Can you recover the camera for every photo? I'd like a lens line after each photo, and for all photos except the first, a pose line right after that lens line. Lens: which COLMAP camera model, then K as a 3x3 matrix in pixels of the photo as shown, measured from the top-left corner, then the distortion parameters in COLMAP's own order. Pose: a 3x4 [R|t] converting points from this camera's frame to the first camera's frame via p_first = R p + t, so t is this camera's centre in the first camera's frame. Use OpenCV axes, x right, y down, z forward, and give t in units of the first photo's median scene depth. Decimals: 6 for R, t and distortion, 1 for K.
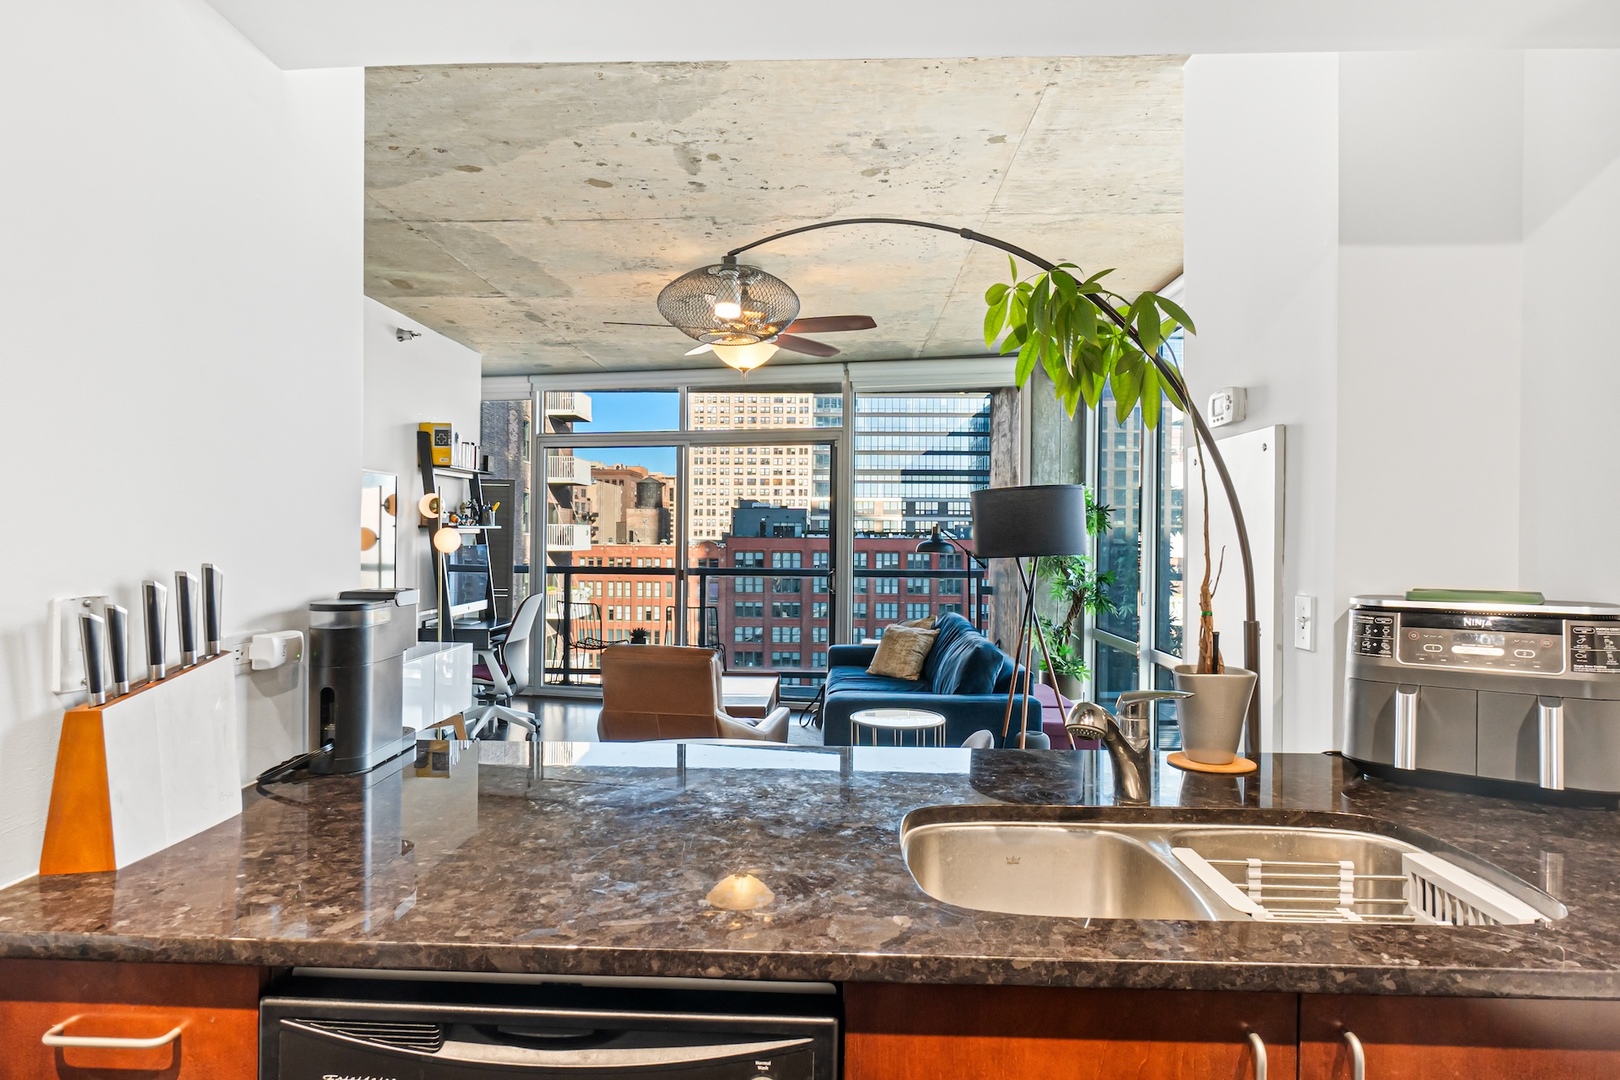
lens RADIAL K [[909.3, 0, 805.2], [0, 909.3, 541.1], [0, 0, 1]] dist [-0.002482, -0.000576]
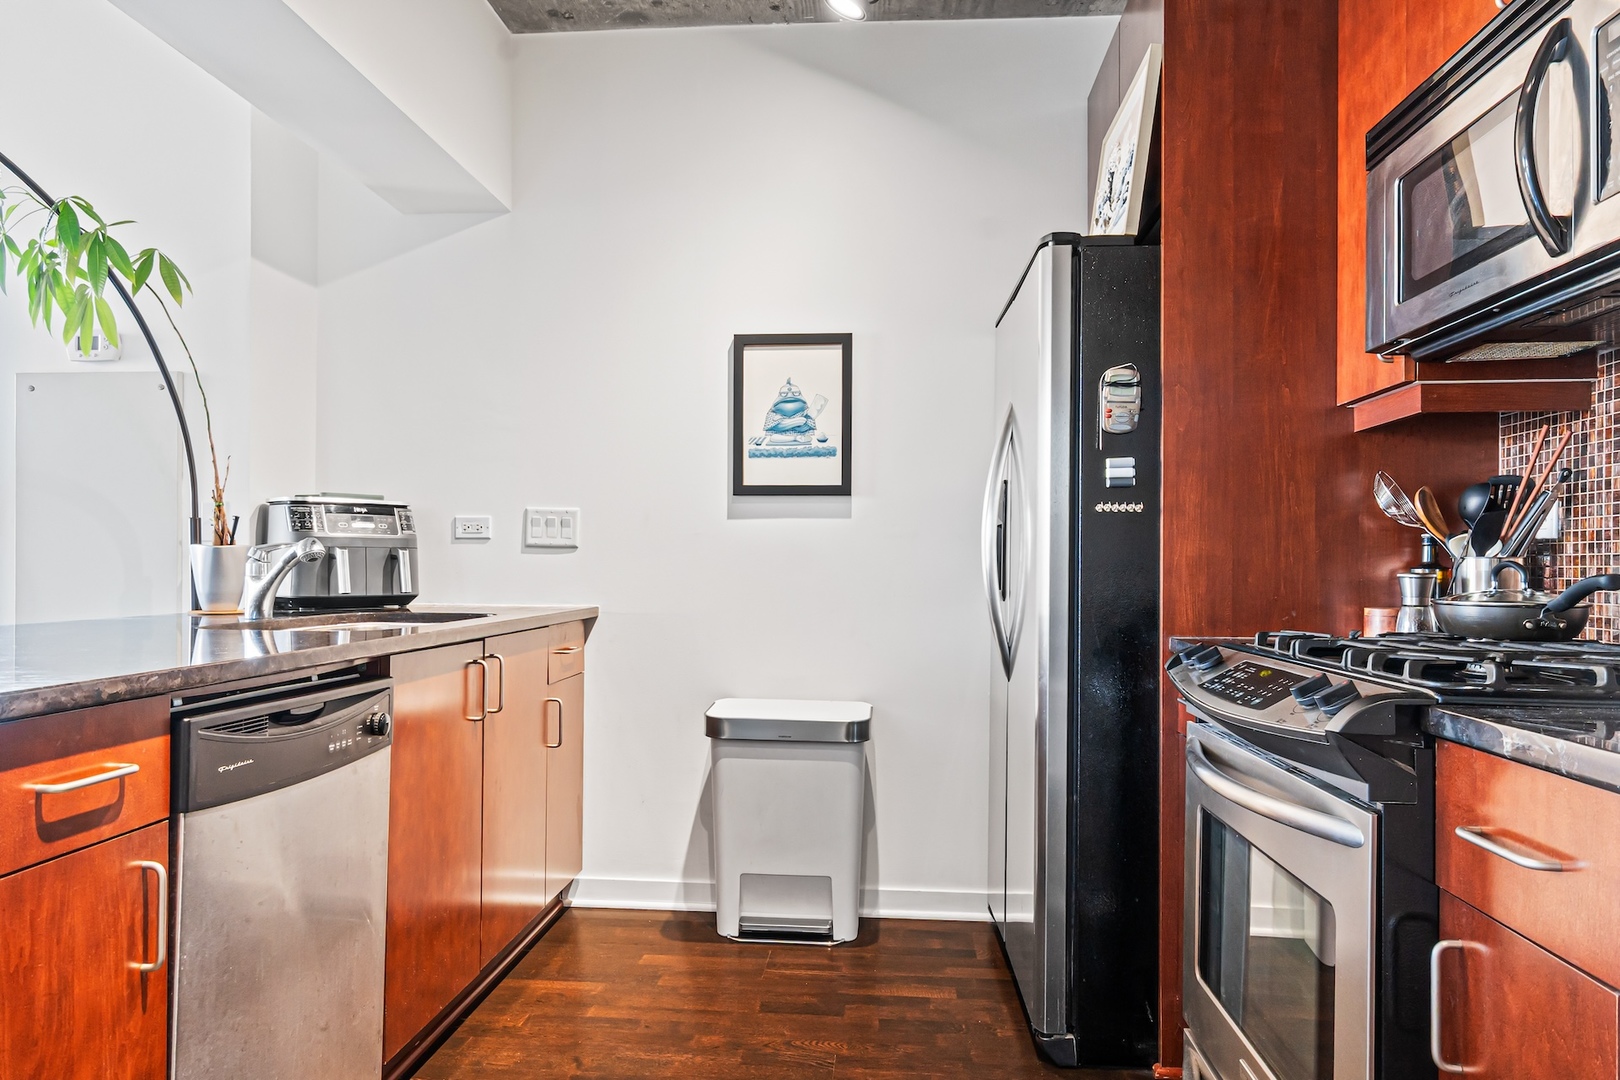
lens RADIAL K [[1088.6, 0, 789.6], [0, 1088.6, 558.0], [0, 0, 1]] dist [0.017838, 0.001896]
pose [[0.061478, -0.003999, 0.998100, -0.832656], [0.000470, 0.999992, 0.003977, 0.111275], [-0.998108, 0.000224, 0.061479, 0.029022]]
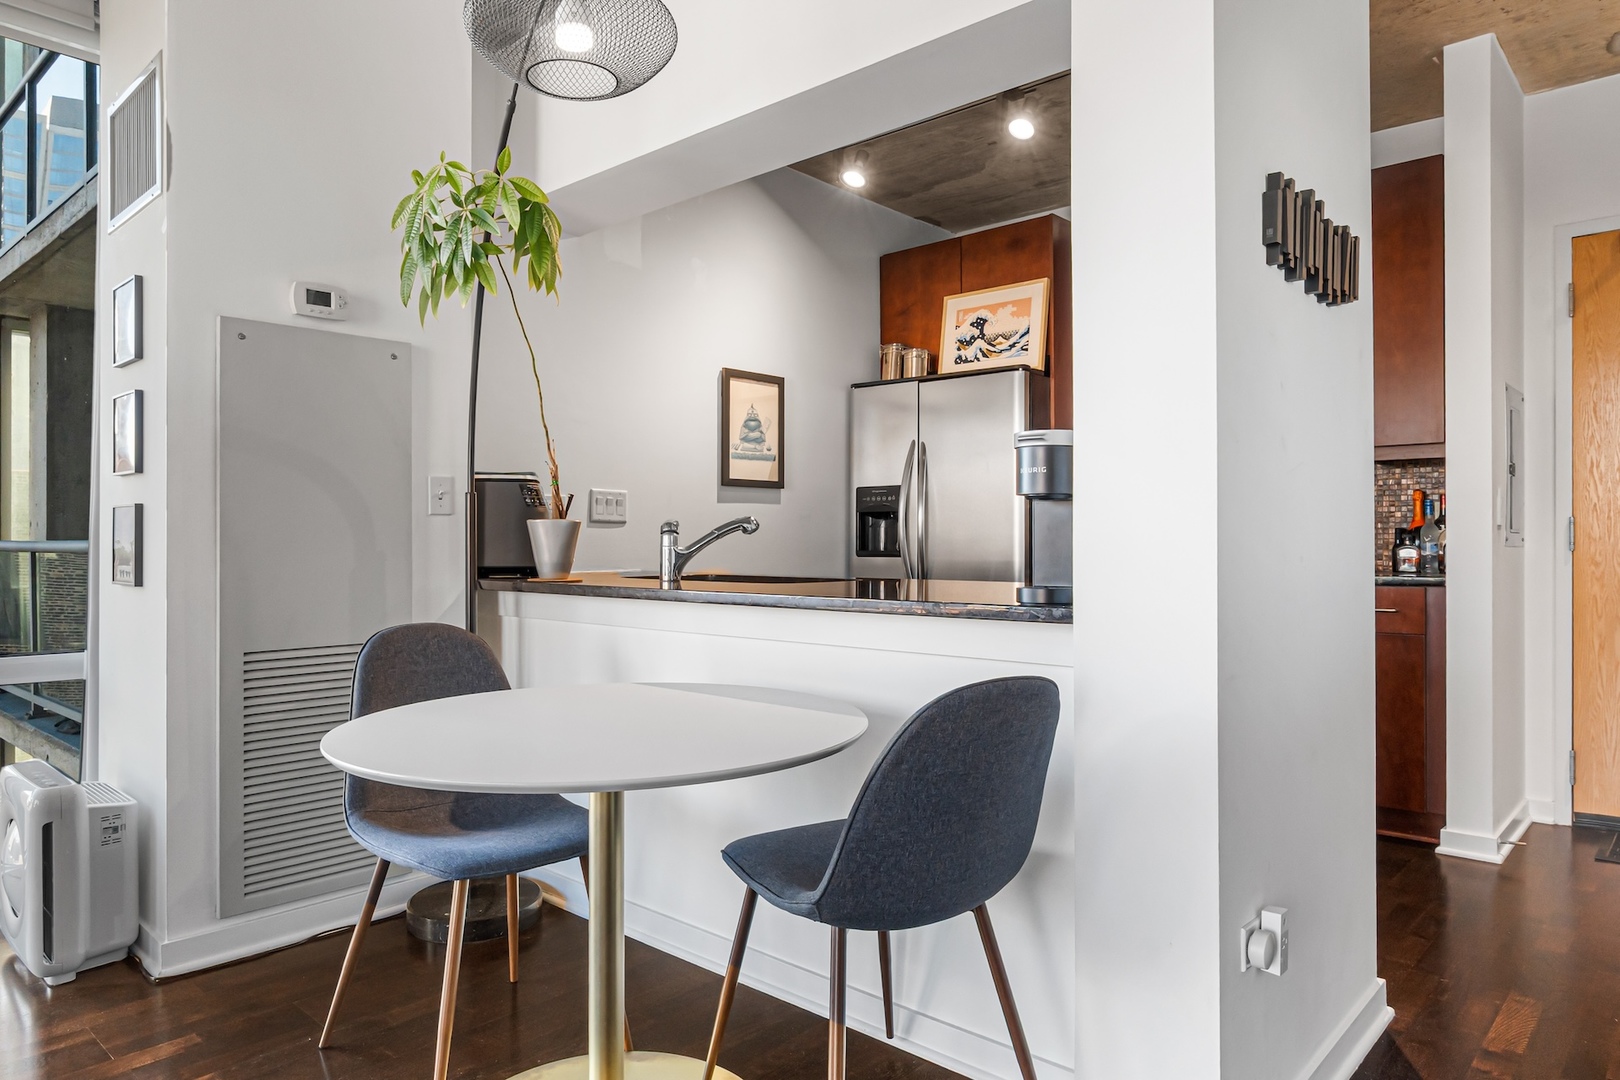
lens RADIAL K [[1033.9, 0, 810.0], [0, 1033.9, 540.0], [0, 0, 1]] dist [0.016850, -0.000275]
pose [[-0.761376, -0.008814, 0.648250, -0.732334], [-0.001629, 0.999930, 0.011683, 0.110649], [-0.648308, 0.007839, -0.761338, 1.481230]]
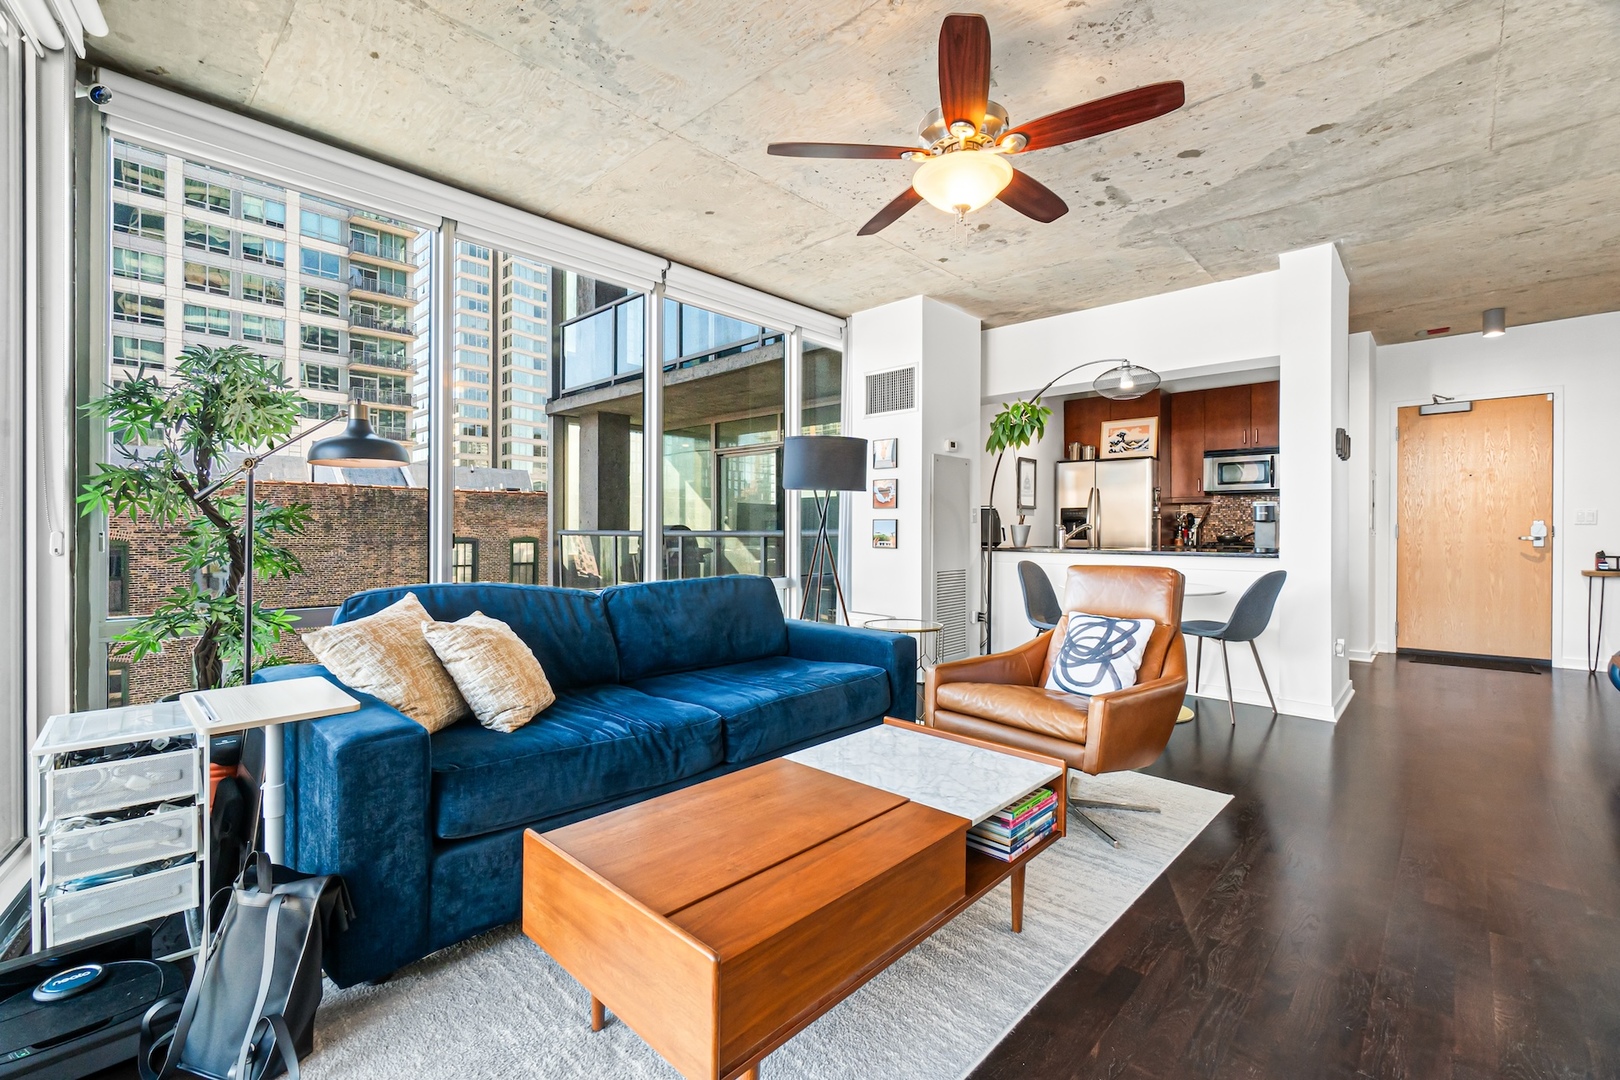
lens RADIAL K [[701.4, 0, 798.9], [0, 701.4, 534.6], [0, 0, 1]] dist [-0.002513, -0.000117]
pose [[-0.747359, -0.014458, 0.664264, -0.649840], [-0.005612, 0.999865, 0.015449, 0.102027], [-0.664397, 0.007818, -0.747339, 2.892506]]
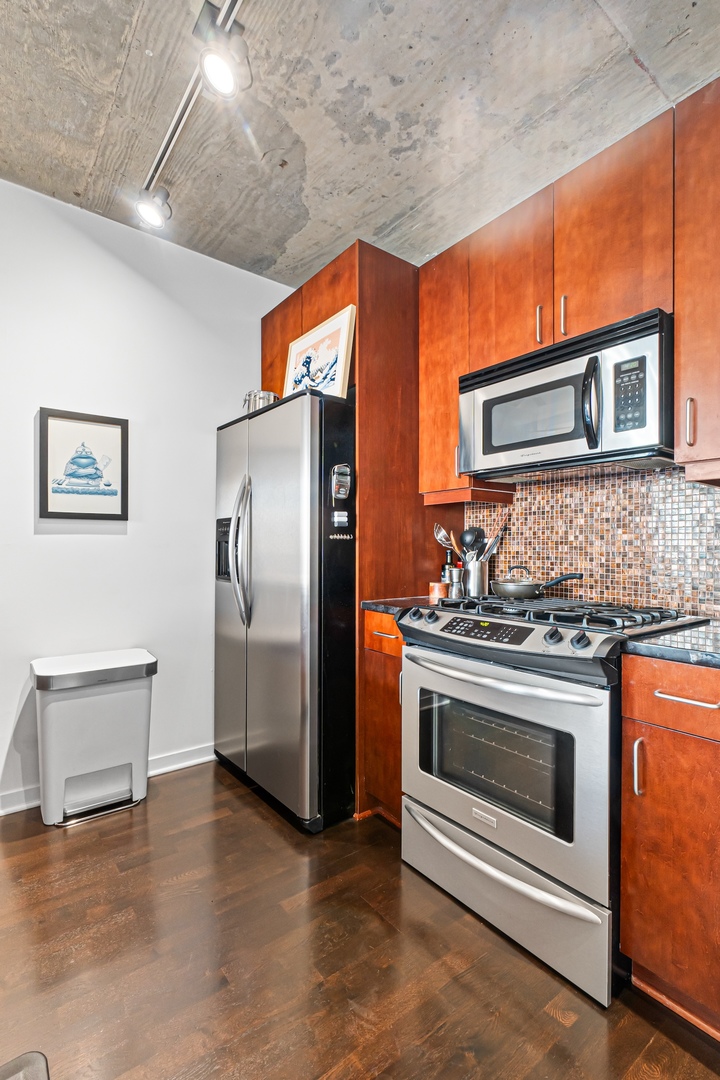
lens RADIAL K [[503.0, 0, 363.1], [0, 503.0, 548.3], [0, 0, 1]] dist [-0.000024, 0.001595]
pose [[-0.635870, -0.013084, 0.771685, -0.544437], [-0.003818, 0.999897, 0.013807, 0.077284], [-0.771787, 0.005834, -0.635855, 0.320786]]
